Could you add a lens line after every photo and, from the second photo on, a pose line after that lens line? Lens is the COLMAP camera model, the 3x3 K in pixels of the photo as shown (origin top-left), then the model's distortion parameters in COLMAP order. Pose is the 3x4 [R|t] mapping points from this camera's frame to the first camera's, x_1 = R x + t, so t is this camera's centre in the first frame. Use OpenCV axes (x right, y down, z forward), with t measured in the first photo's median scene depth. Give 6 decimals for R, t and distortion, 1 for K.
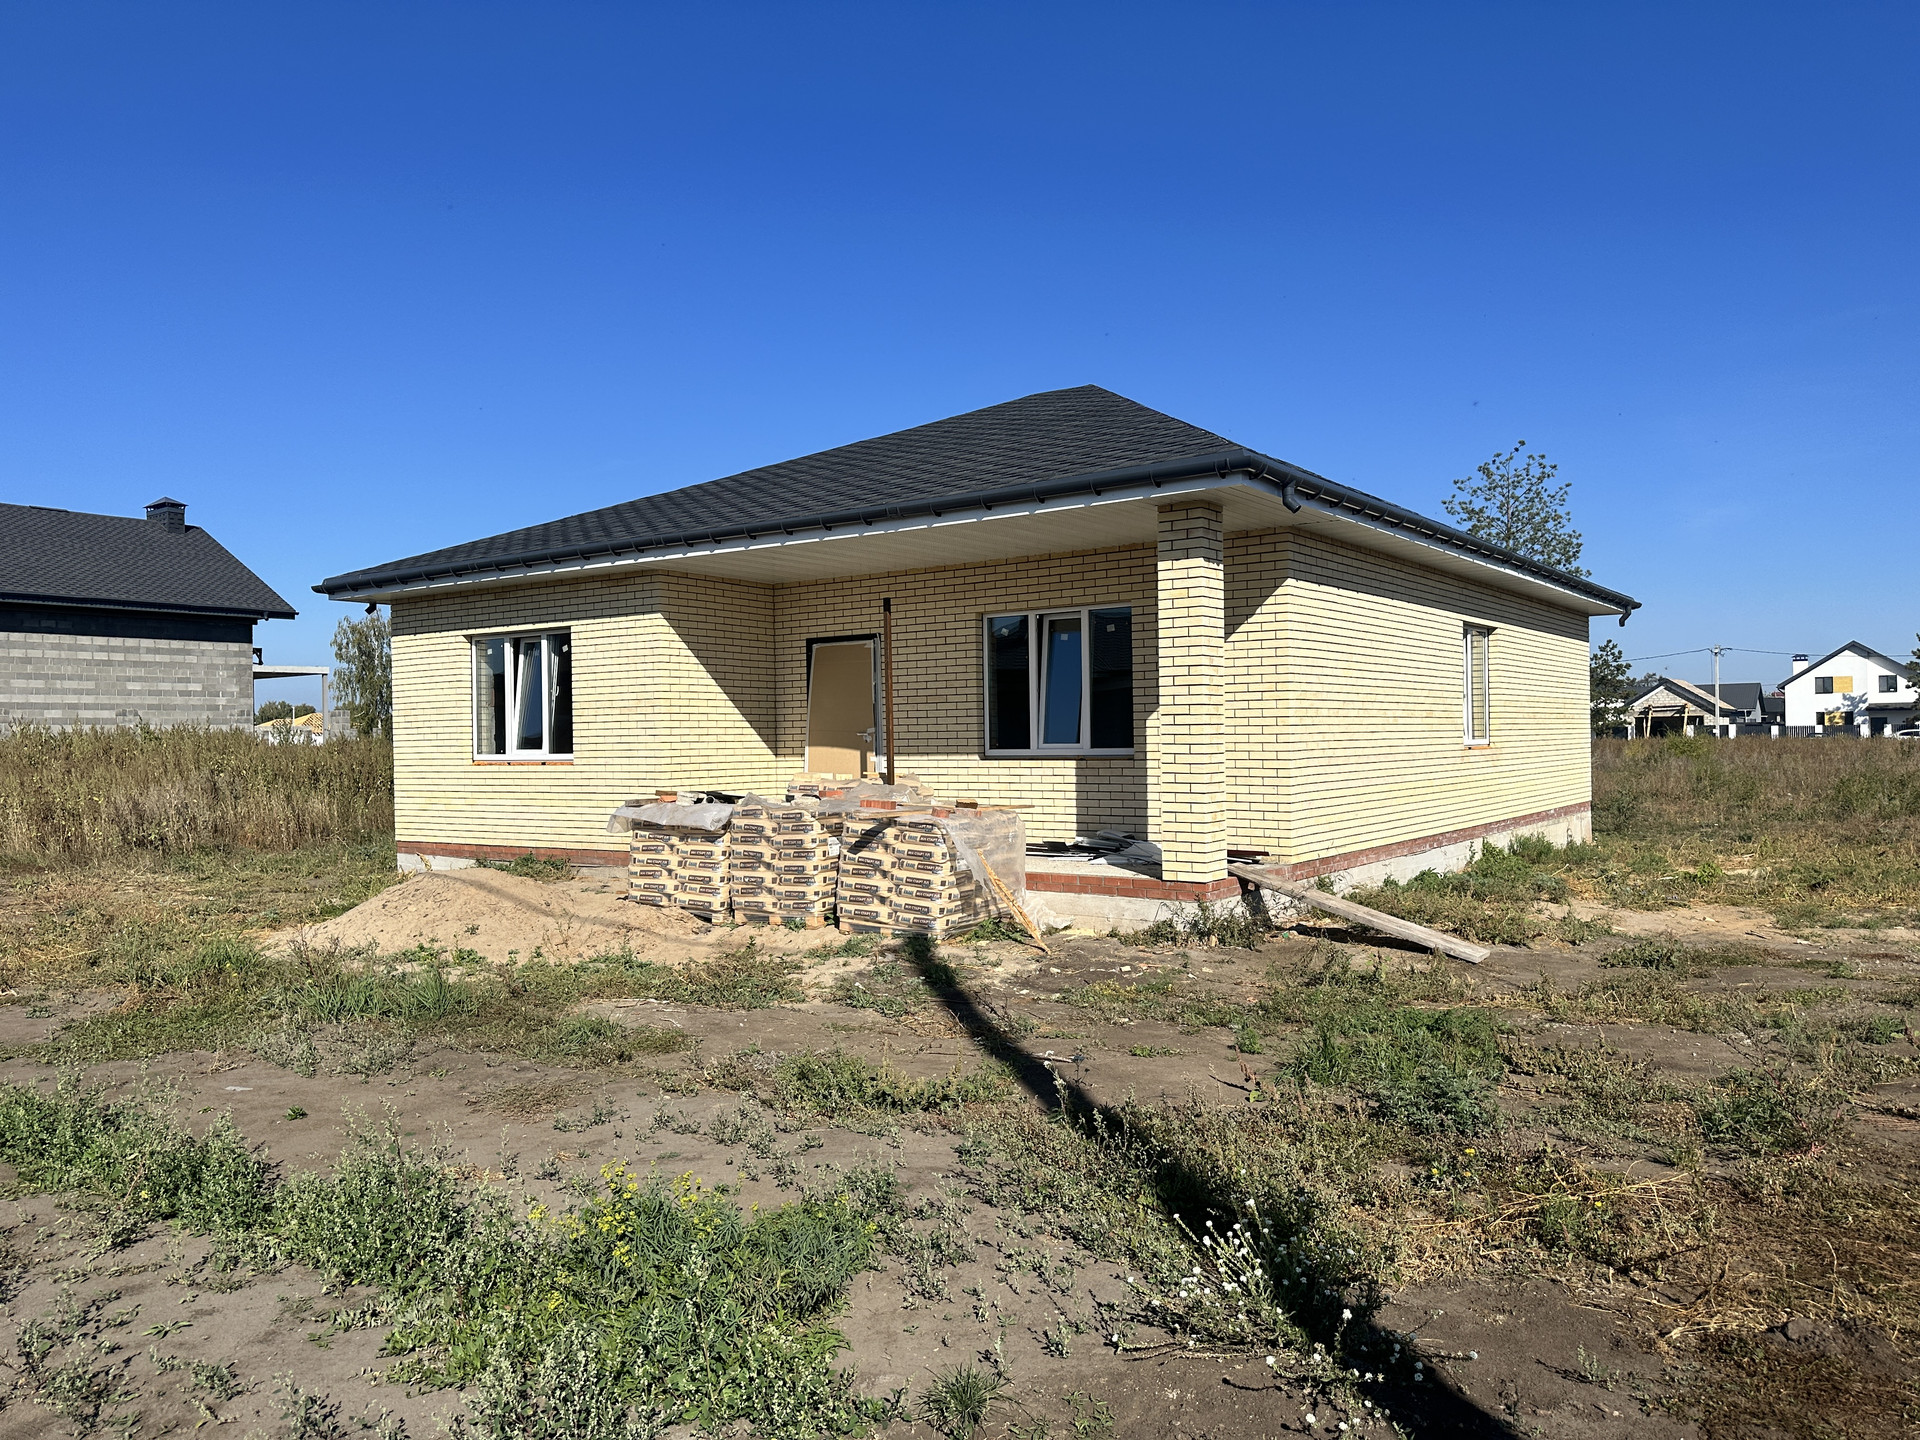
lens RADIAL K [[1366.8, 0, 960.0], [0, 1366.8, 720.0], [0, 0, 1]] dist [0.159936, -0.252878]
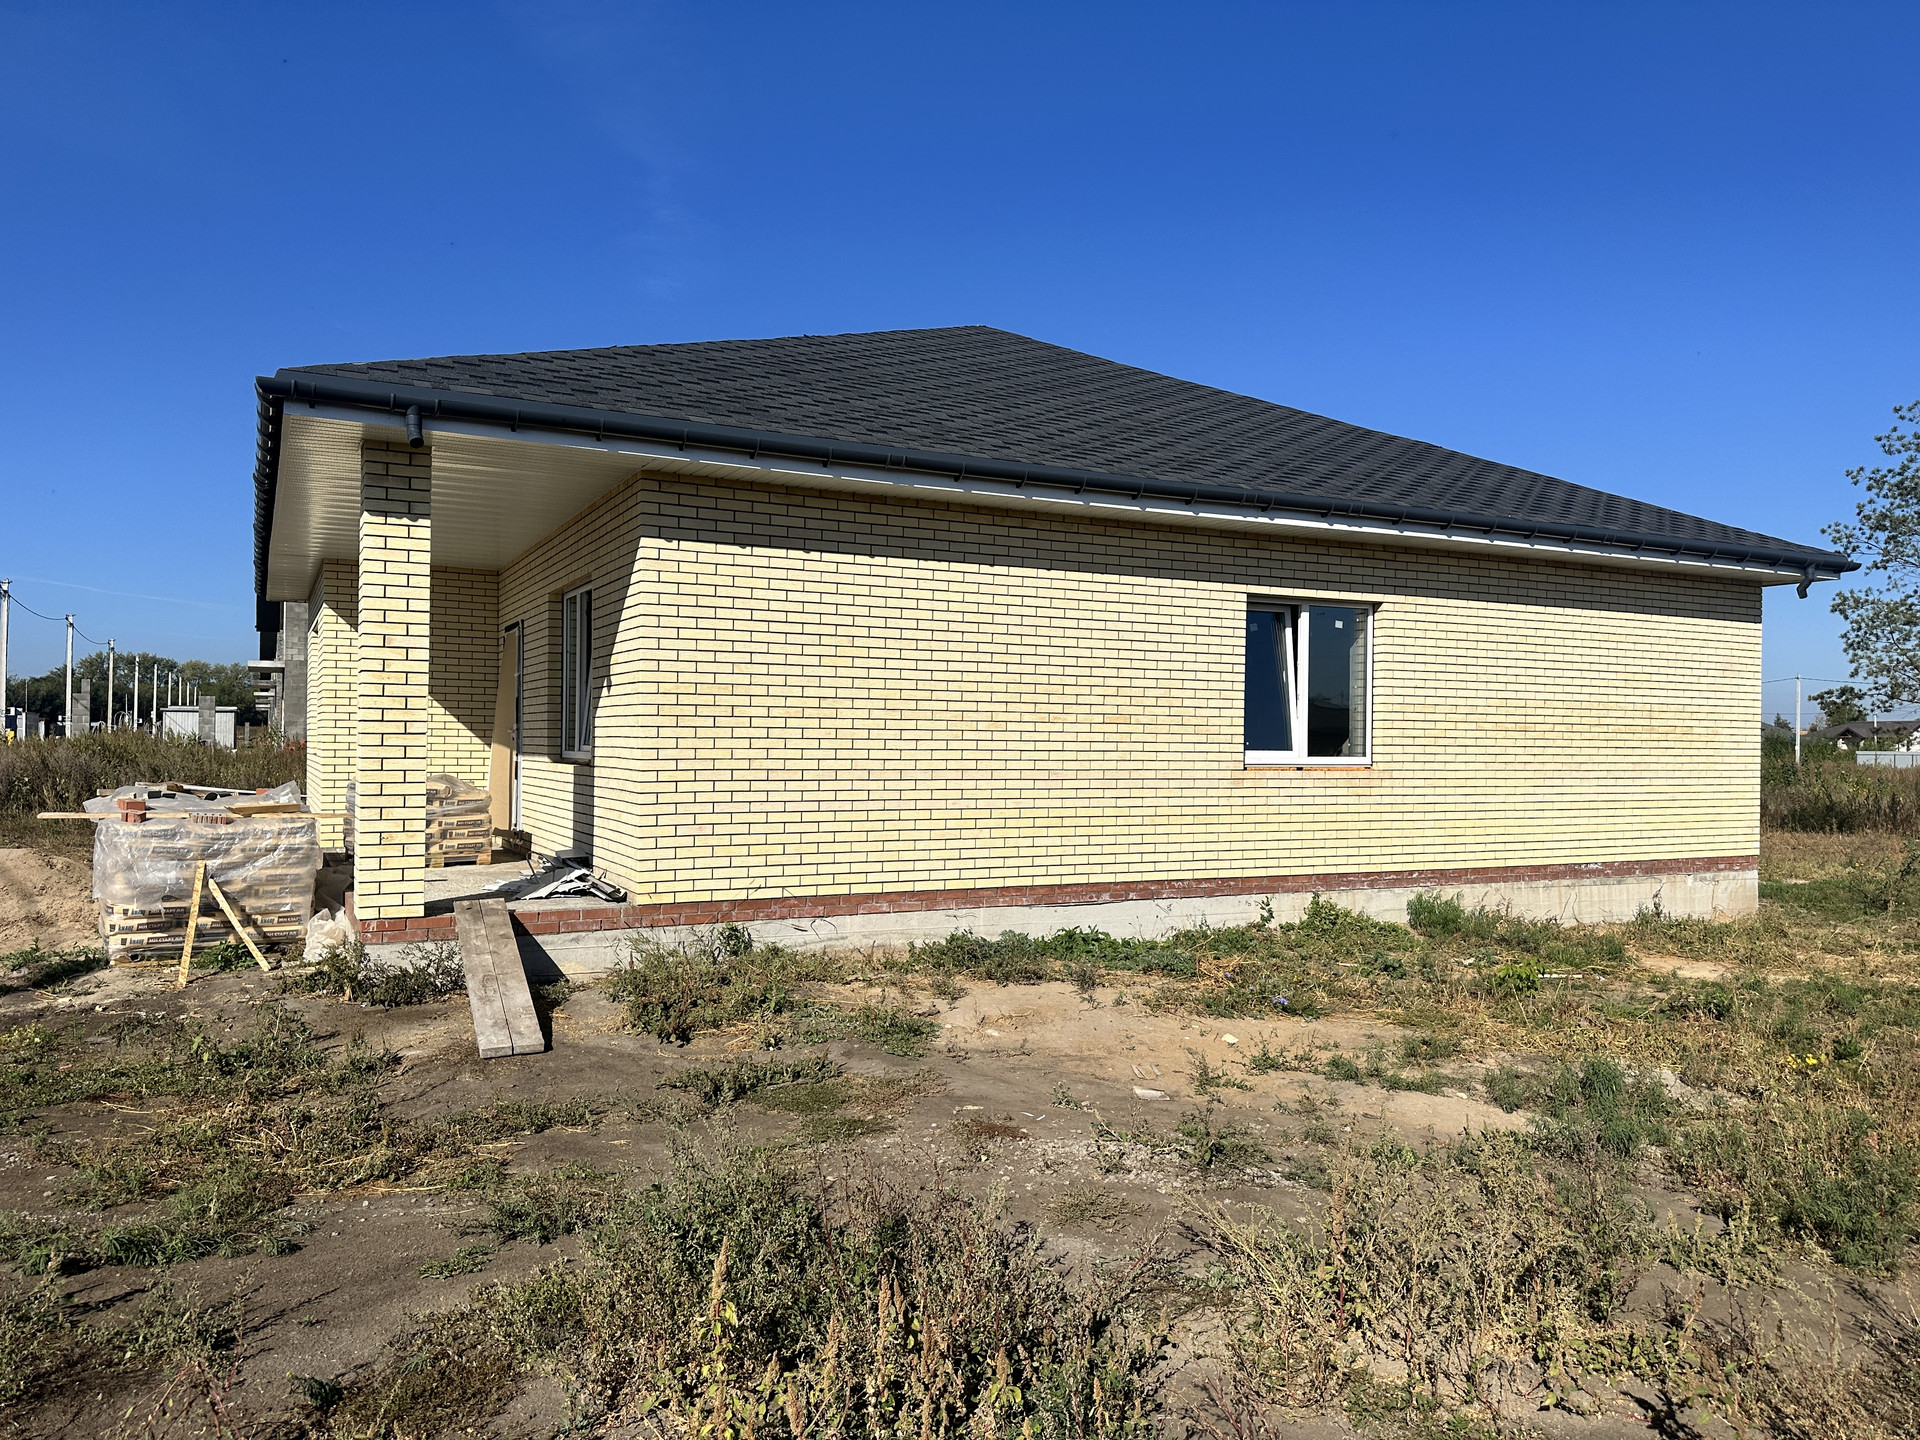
lens RADIAL K [[1366.8, 0, 960.0], [0, 1366.8, 720.0], [0, 0, 1]] dist [0.159936, -0.252878]
pose [[0.888456, 0.016783, -0.458654, 0.557583], [-0.017731, 0.999840, 0.002240, -0.003770], [0.458618, 0.006142, 0.888612, 0.285162]]
